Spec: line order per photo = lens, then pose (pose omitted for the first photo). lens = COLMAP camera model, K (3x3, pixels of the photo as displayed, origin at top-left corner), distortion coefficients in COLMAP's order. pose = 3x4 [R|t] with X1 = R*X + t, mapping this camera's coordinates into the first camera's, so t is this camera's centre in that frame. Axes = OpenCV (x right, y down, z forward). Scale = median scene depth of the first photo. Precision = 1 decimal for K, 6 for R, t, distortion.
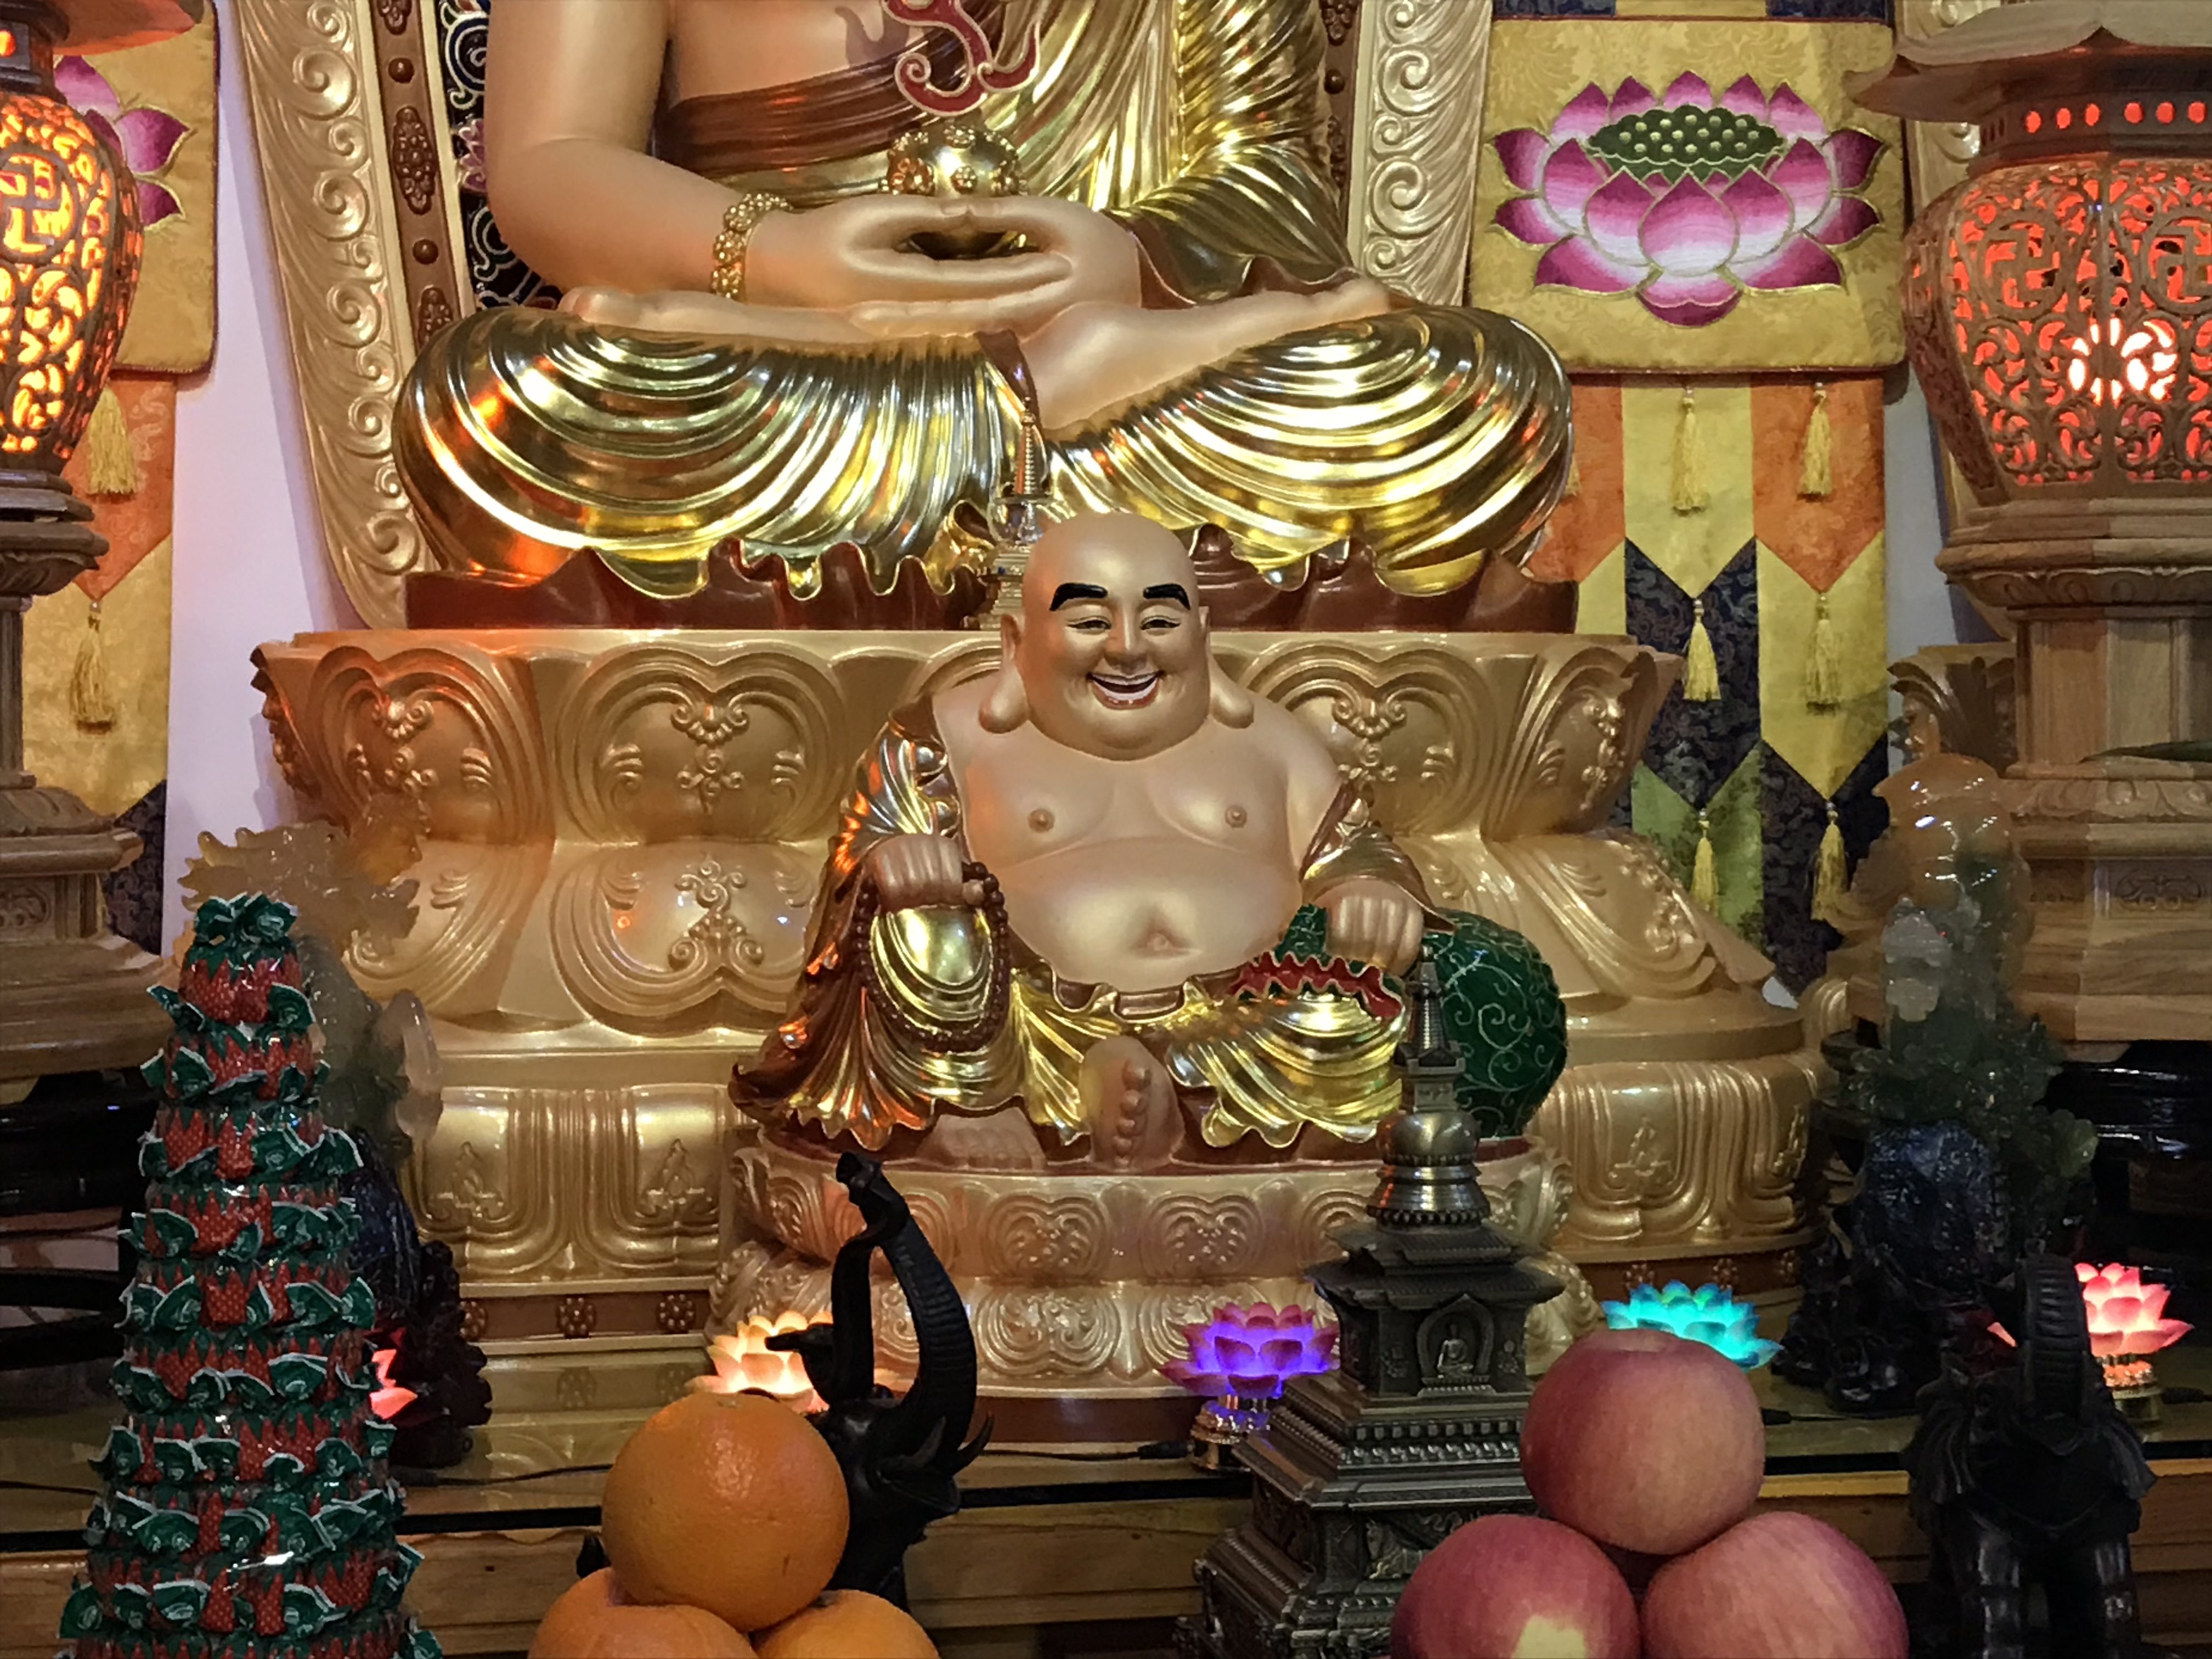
lens RADIAL K [[3925.9, 0, 1110.0], [0, 3925.9, 838.0], [0, 0, 1]] dist [0.024969, 0.000000]
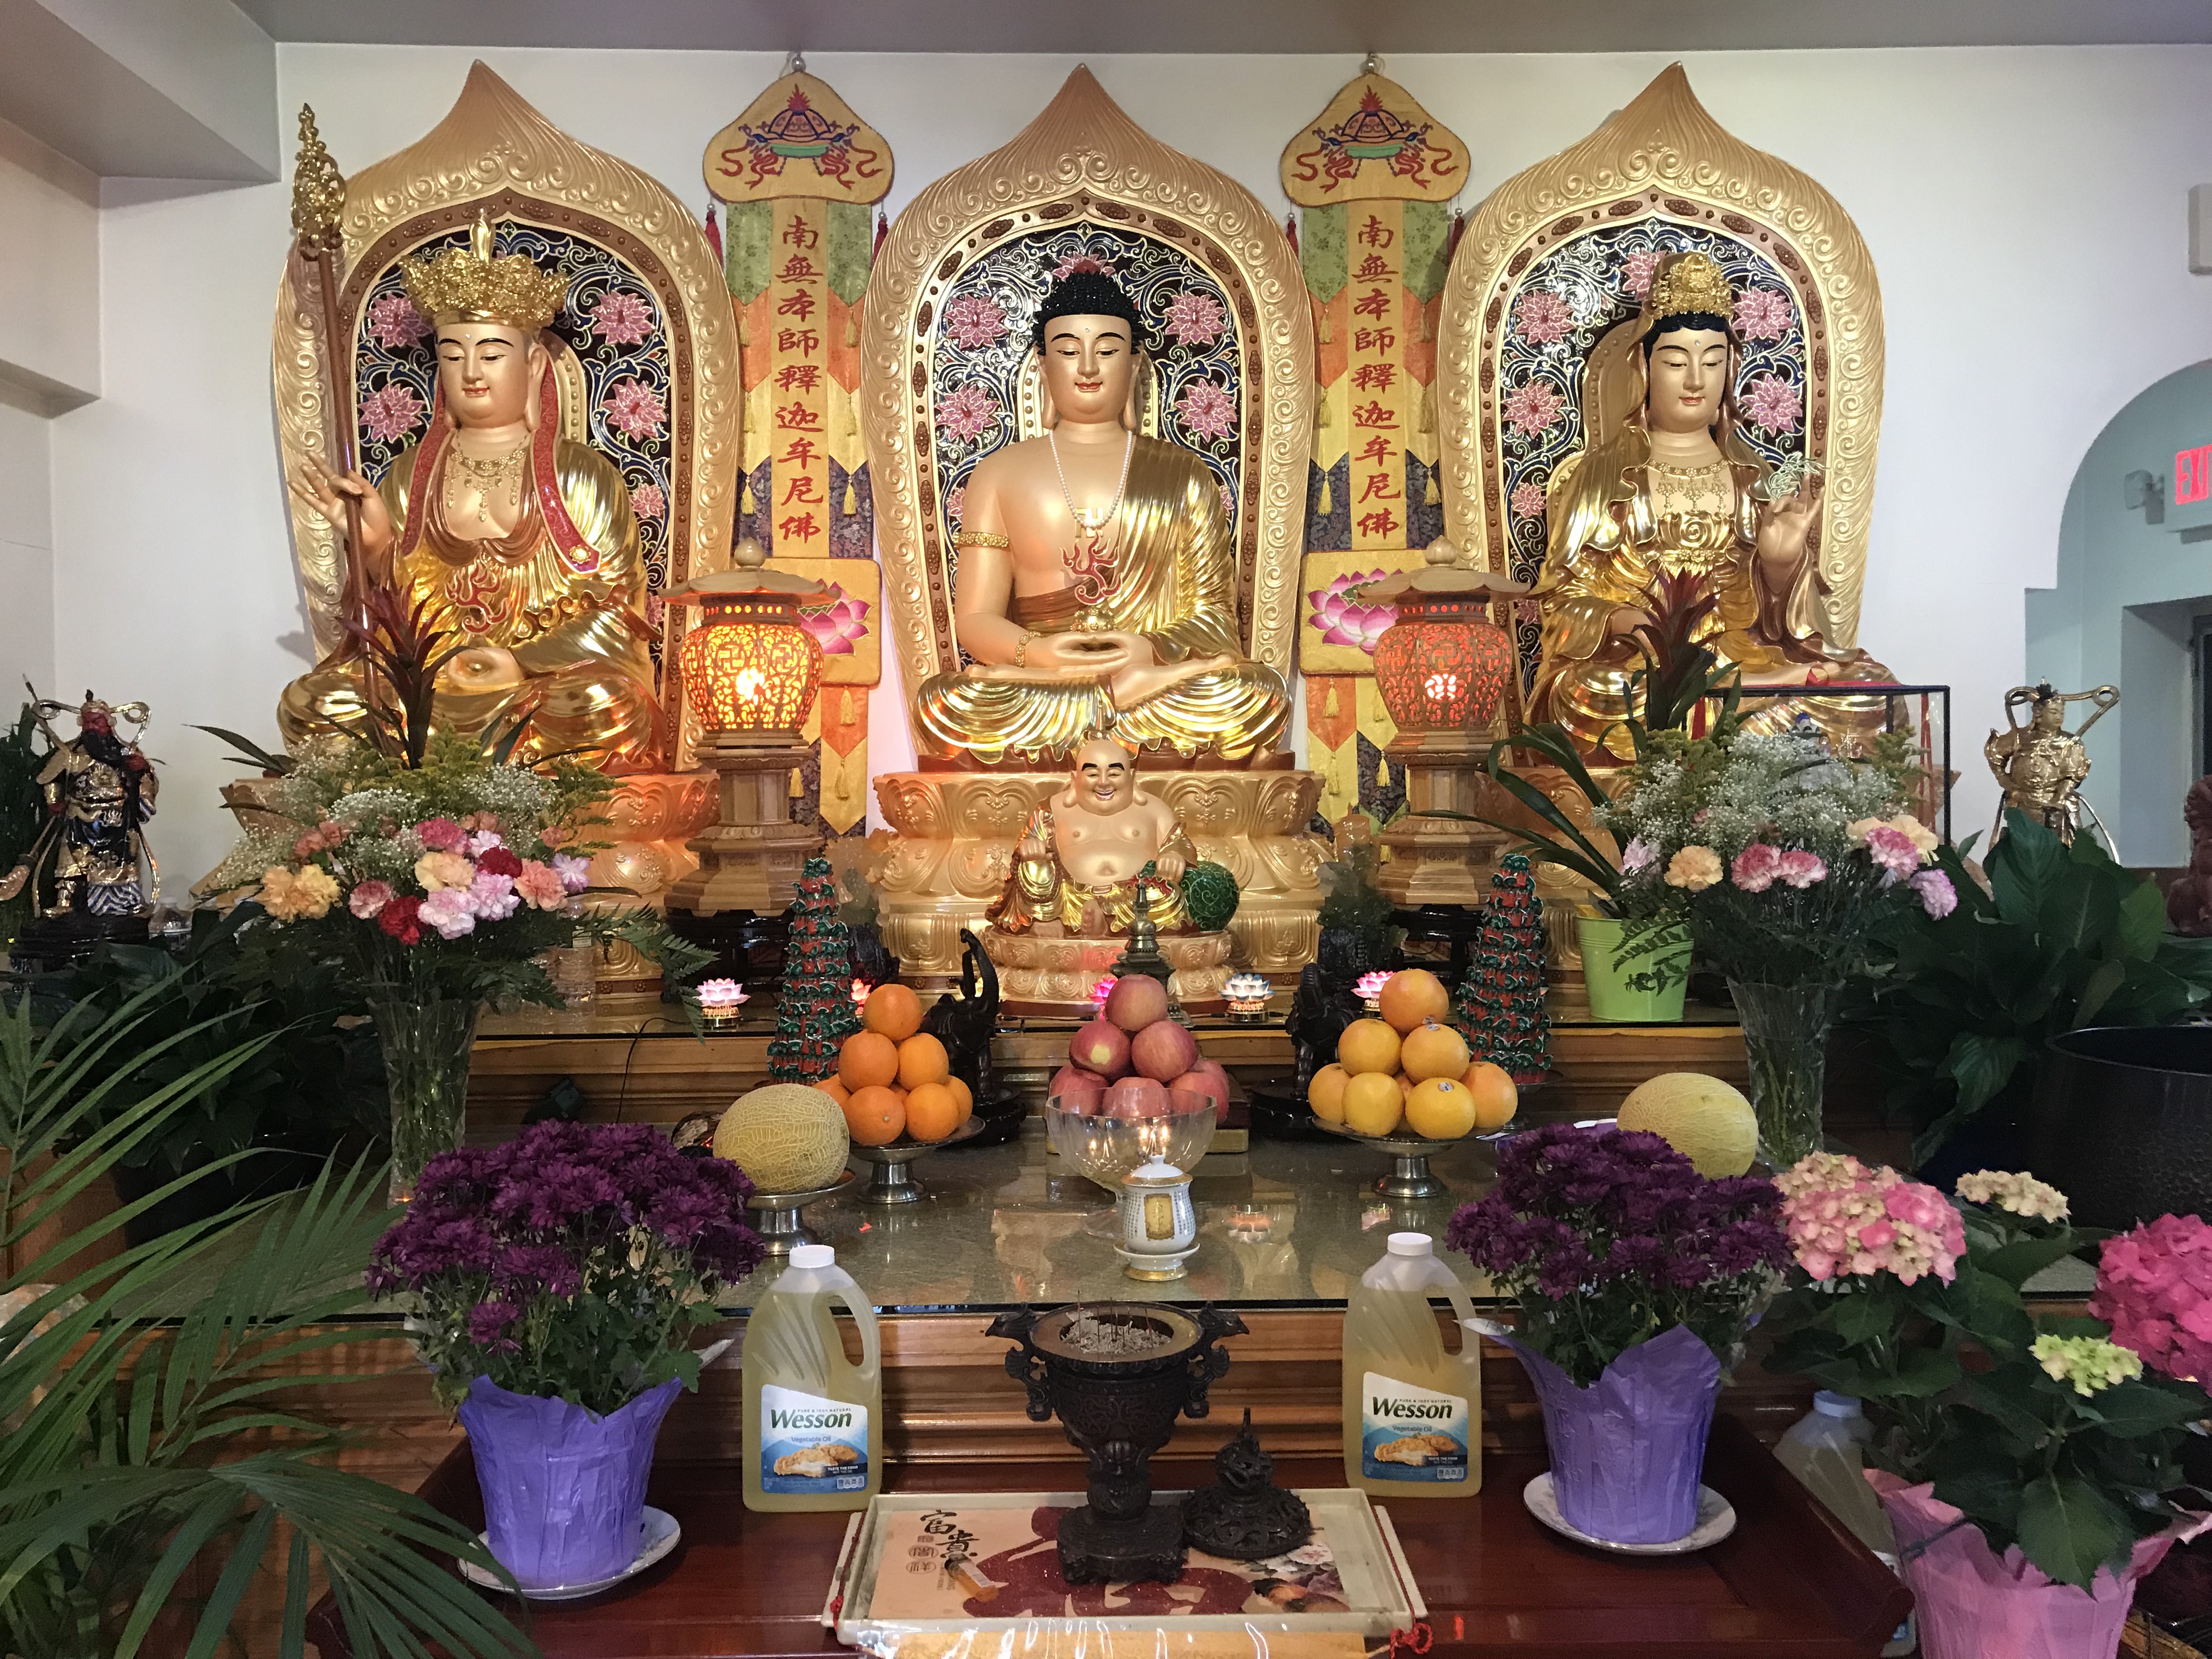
lens RADIAL K [[1775.2, 0, 1099.3], [0, 1775.2, 819.8], [0, 0, 1]] dist [0.017284, 0.001161]
pose [[0.982677, -0.000720, -0.185326, 0.243074], [0.001120, 0.999997, 0.002054, -0.017503], [0.185324, -0.002226, 0.982675, -0.413400]]
